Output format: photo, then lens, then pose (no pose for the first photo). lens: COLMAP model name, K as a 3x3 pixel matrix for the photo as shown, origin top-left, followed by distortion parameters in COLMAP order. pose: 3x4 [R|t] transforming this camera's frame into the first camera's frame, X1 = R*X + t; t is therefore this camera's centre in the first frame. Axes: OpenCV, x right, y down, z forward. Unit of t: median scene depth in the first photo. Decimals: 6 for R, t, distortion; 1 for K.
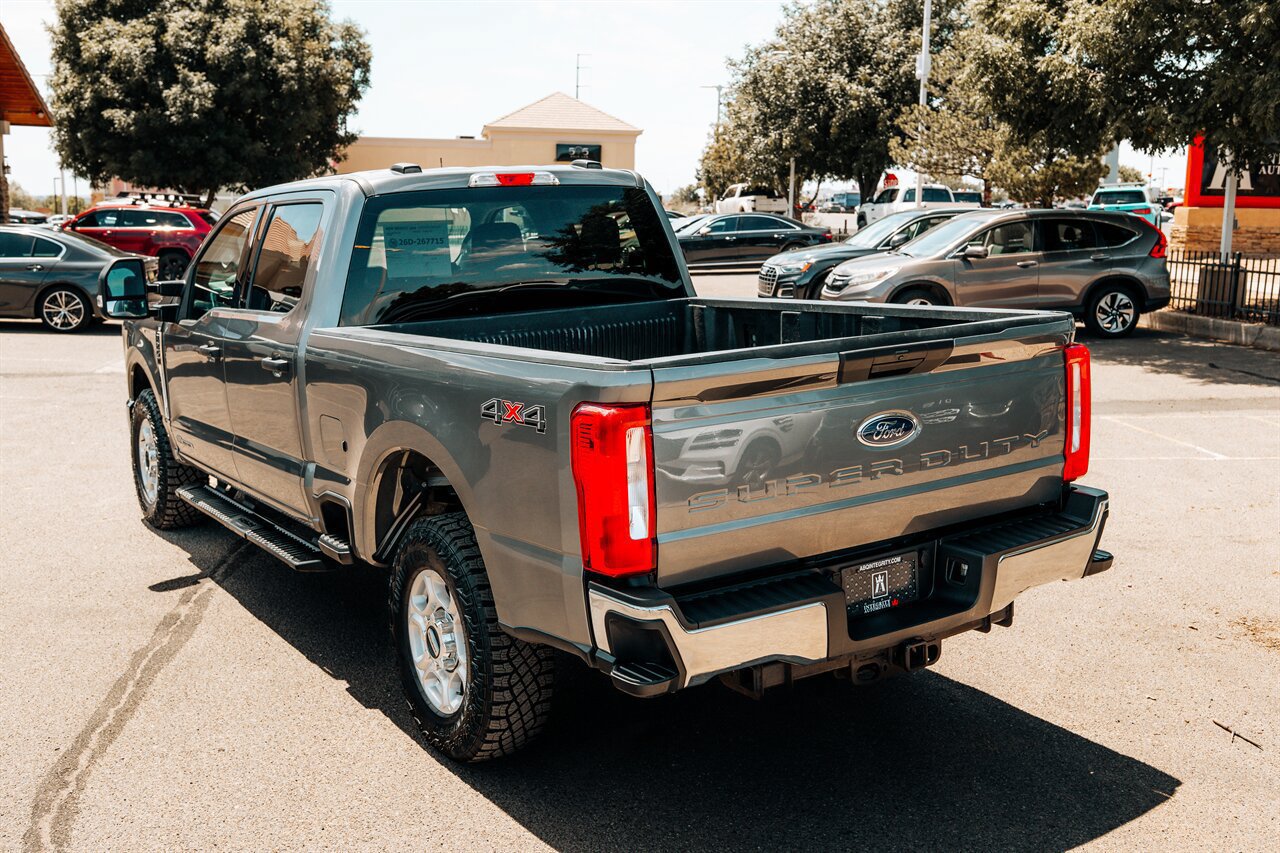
lens RADIAL K [[1393.4, 0, 640.0], [0, 1393.4, 426.5], [0, 0, 1]] dist [-0.010223, 0.023856]
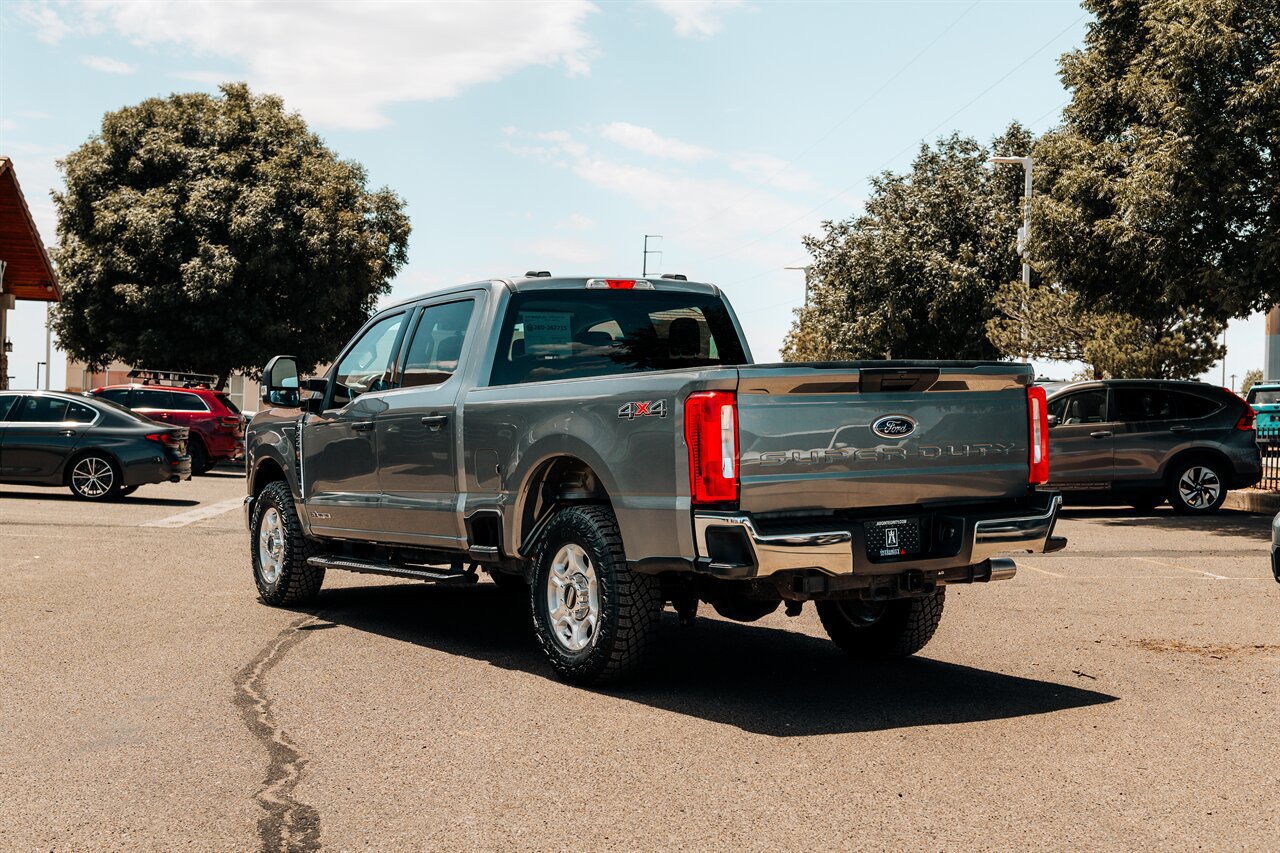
lens RADIAL K [[1831.5, 0, 640.0], [0, 1831.5, 426.5], [0, 0, 1]] dist [0.010202, -0.010767]
pose [[0.998863, 0.008762, -0.046864, 0.012618], [-0.016120, 0.987144, -0.159019, 0.047577], [0.044869, 0.159593, 0.986163, -0.144674]]
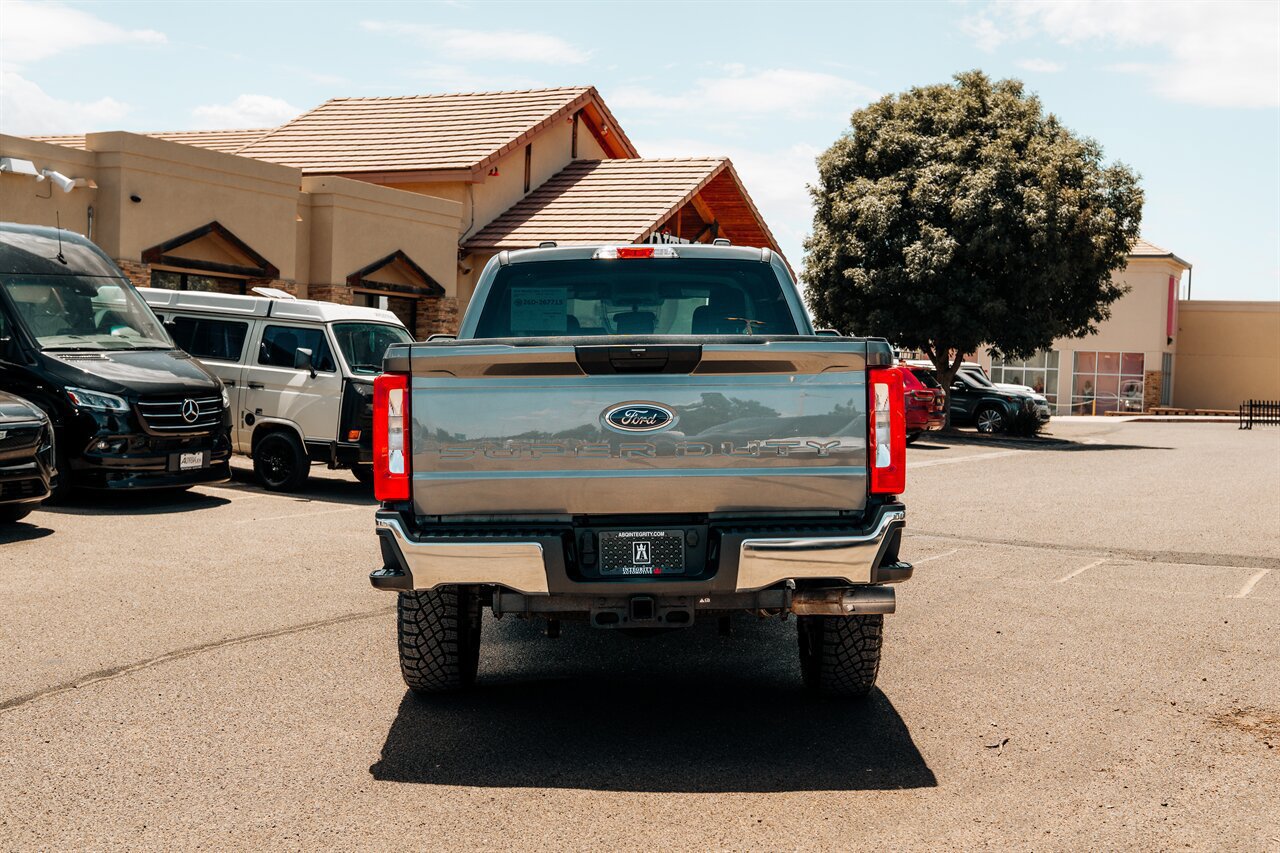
lens RADIAL K [[1671.0, 0, 605.4], [0, 1671.0, 430.0], [0, 0, 1]] dist [0.022539, 0.022034]
pose [[0.816683, 0.030673, -0.576270, 0.157047], [-0.109993, 0.988554, -0.103263, 0.025708], [0.566507, 0.147719, 0.810709, -0.036221]]
